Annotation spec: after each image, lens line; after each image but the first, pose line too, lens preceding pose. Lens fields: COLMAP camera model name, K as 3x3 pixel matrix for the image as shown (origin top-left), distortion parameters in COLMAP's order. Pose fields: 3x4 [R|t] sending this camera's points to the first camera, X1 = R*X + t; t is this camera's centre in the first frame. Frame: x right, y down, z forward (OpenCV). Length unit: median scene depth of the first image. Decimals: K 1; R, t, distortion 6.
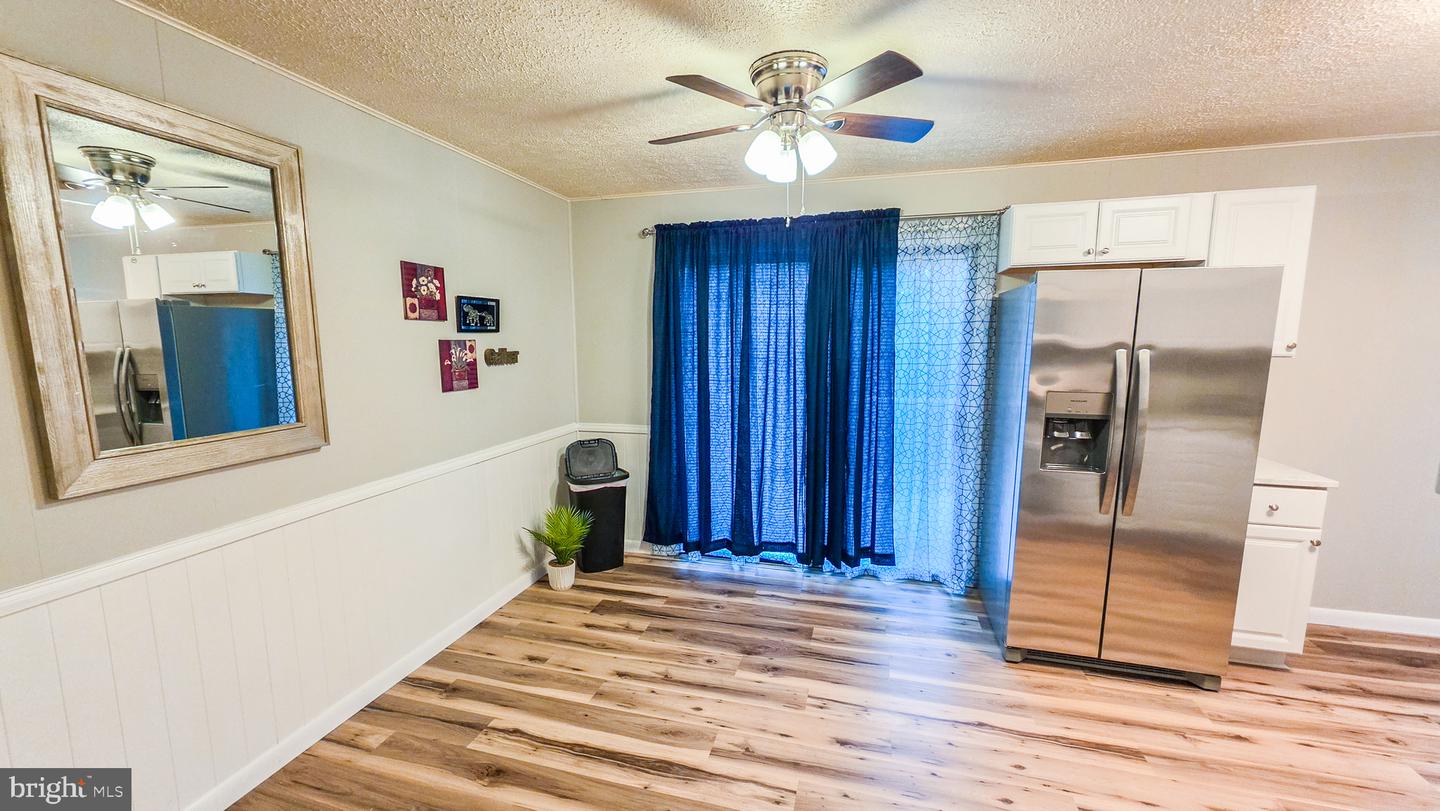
lens RADIAL K [[575.4, 0, 706.4], [0, 575.4, 416.5], [0, 0, 1]] dist [-0.000730, -0.000132]
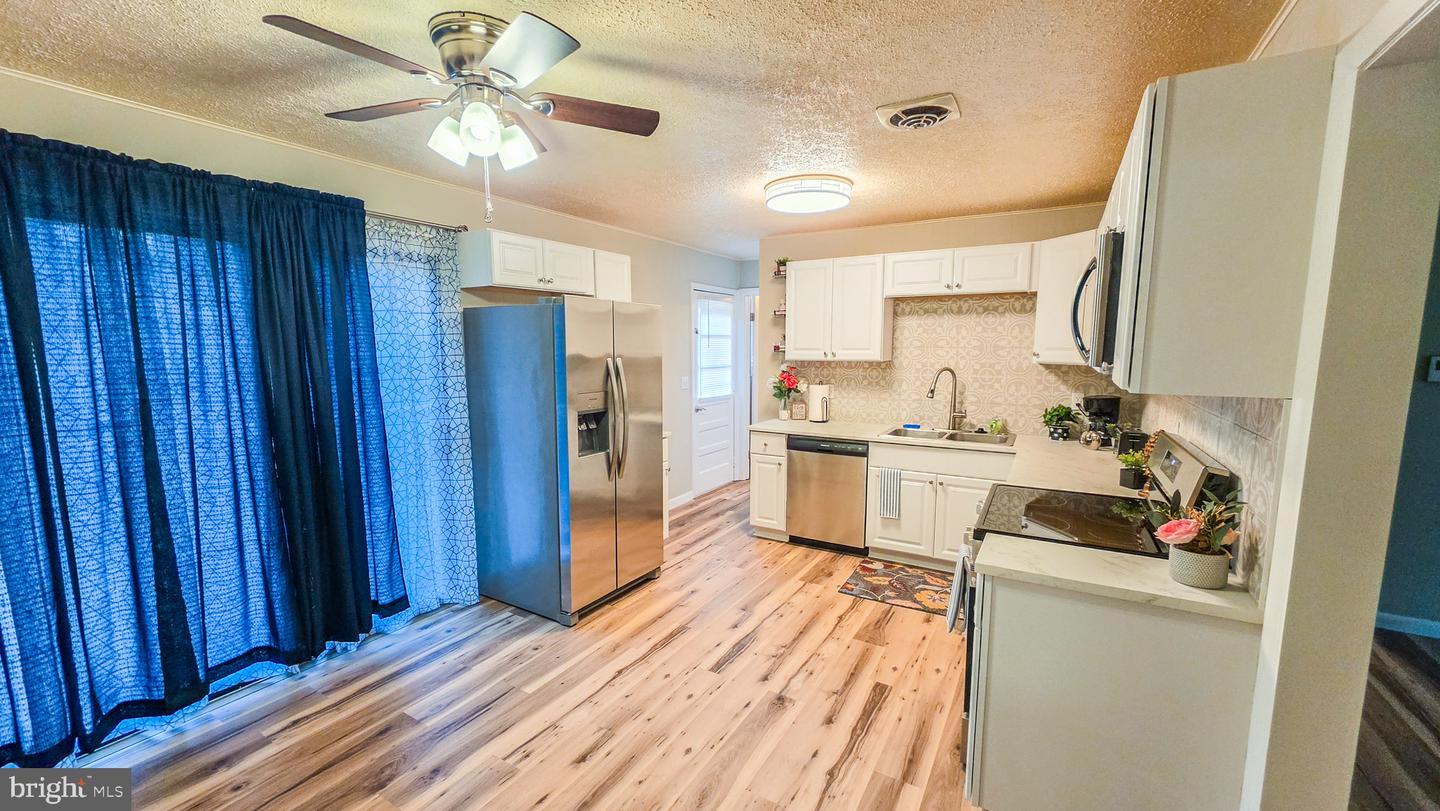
lens RADIAL K [[575.4, 0, 706.4], [0, 575.4, 416.5], [0, 0, 1]] dist [-0.000730, -0.000132]
pose [[0.262349, -0.117172, 0.957833, -0.454836], [0.133473, 0.987466, 0.084239, -0.054946], [-0.955698, 0.105745, 0.274700, 0.356681]]
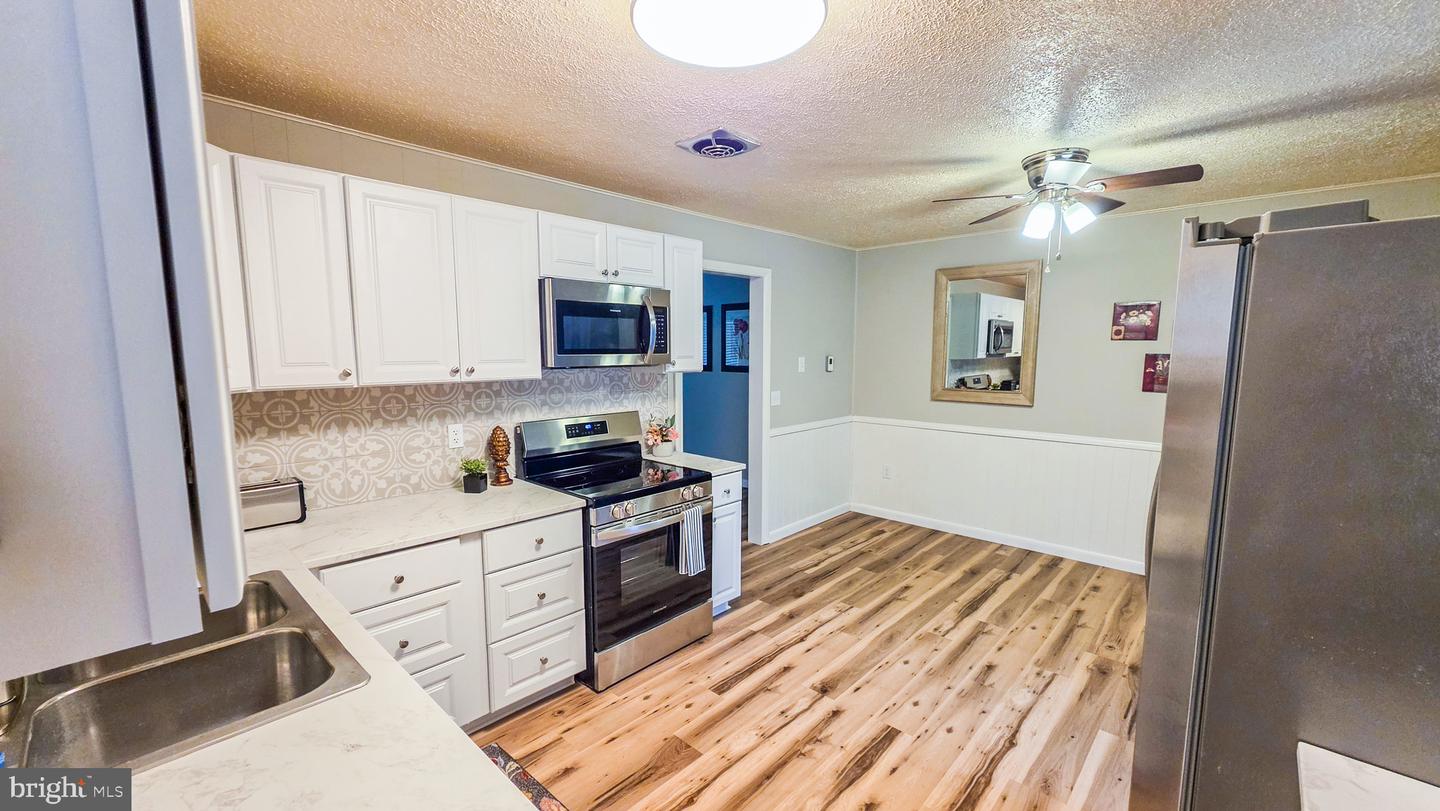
lens RADIAL K [[581.3, 0, 722.3], [0, 581.3, 416.4], [0, 0, 1]] dist [-0.000807, -0.000084]
pose [[-0.445198, 0.110103, -0.888637, 1.241638], [-0.125329, 0.974981, 0.183589, -0.113698], [0.886618, 0.193106, -0.420260, 0.702437]]
